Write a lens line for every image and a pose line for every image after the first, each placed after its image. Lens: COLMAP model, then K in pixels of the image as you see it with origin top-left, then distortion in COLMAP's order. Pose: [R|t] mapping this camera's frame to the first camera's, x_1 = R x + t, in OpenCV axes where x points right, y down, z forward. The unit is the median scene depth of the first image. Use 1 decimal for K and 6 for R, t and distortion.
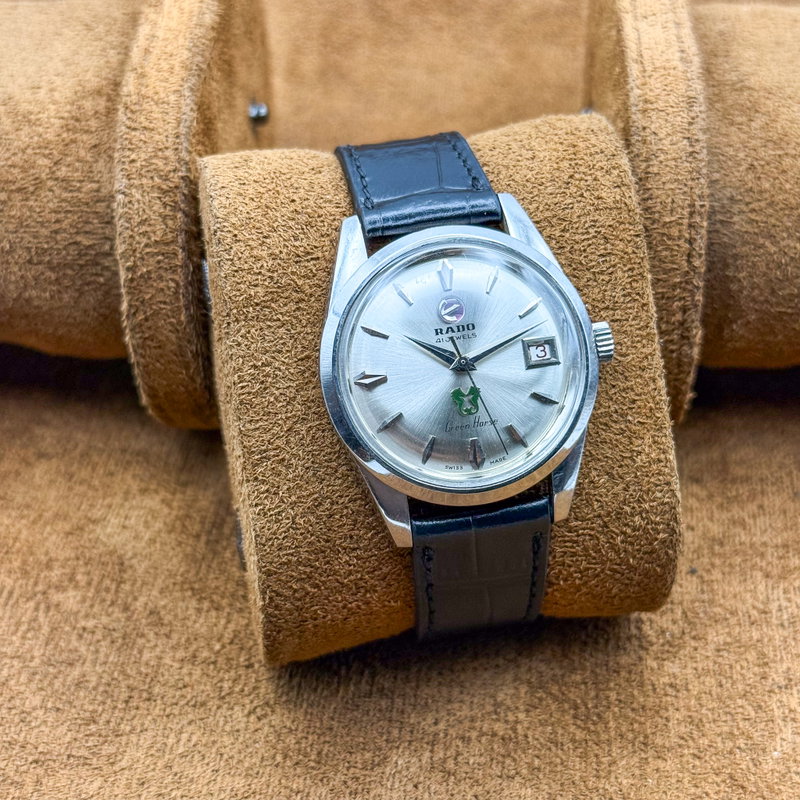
lens RADIAL K [[1600.4, 0, 387.3], [0, 1600.4, 398.1], [0, 0, 1]] dist [0.032710, 0.060646]
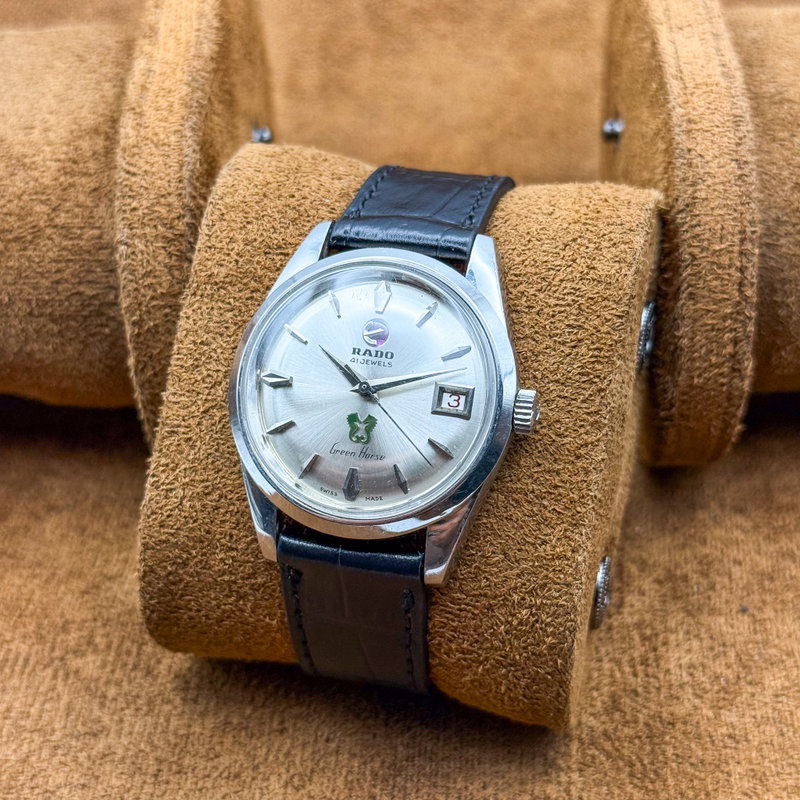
lens RADIAL K [[1600.4, 0, 387.3], [0, 1600.4, 398.1], [0, 0, 1]] dist [0.032710, 0.060646]
pose [[0.904275, 0.261598, -0.337420, 0.368696], [-0.285191, 0.958232, -0.021394, 0.000569], [0.317730, 0.115576, 0.941111, 0.105657]]
